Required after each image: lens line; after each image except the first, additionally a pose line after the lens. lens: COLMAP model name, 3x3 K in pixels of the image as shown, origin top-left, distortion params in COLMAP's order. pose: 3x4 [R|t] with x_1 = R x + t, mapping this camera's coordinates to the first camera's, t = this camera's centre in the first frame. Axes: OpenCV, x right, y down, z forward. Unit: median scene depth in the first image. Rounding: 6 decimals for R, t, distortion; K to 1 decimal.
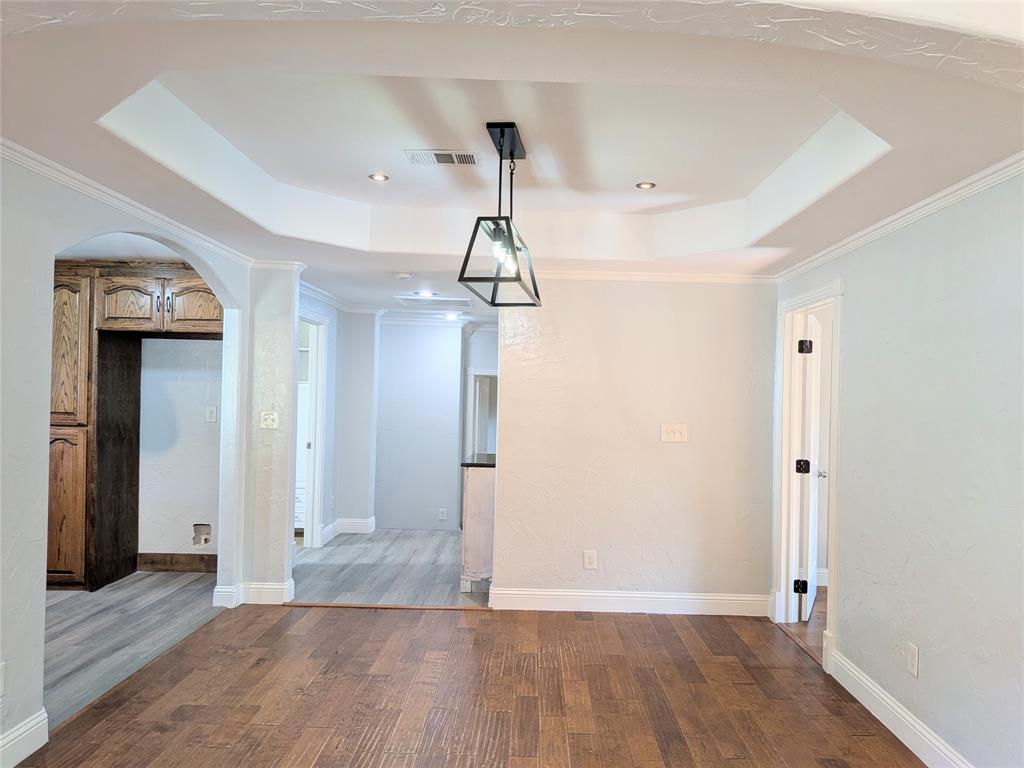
lens RADIAL K [[736.4, 0, 514.8], [0, 736.4, 381.6], [0, 0, 1]] dist [0.012103, -0.021652]
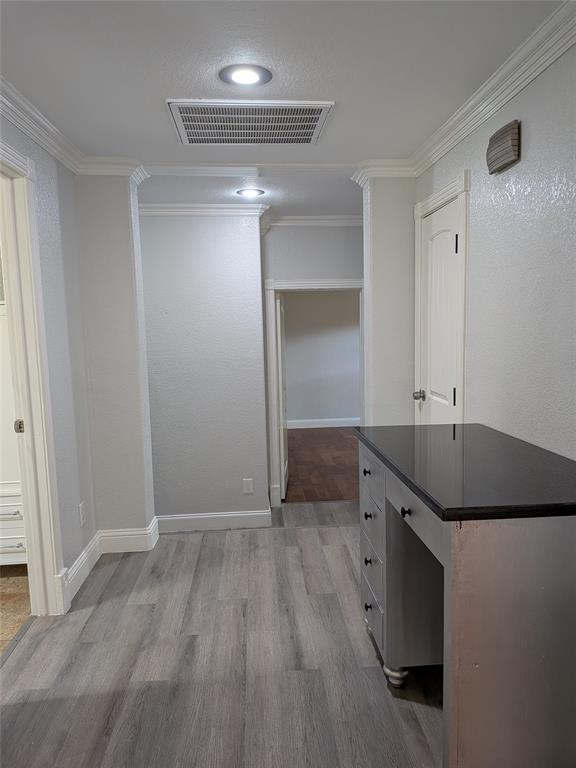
lens RADIAL K [[552.3, 0, 286.0], [0, 552.3, 394.4], [0, 0, 1]] dist [0.012103, -0.021652]
pose [[0.995481, -0.057652, 0.075456, -0.119541], [0.045842, 0.987649, 0.149825, 0.015720], [-0.083161, -0.145689, 0.985829, 0.590013]]
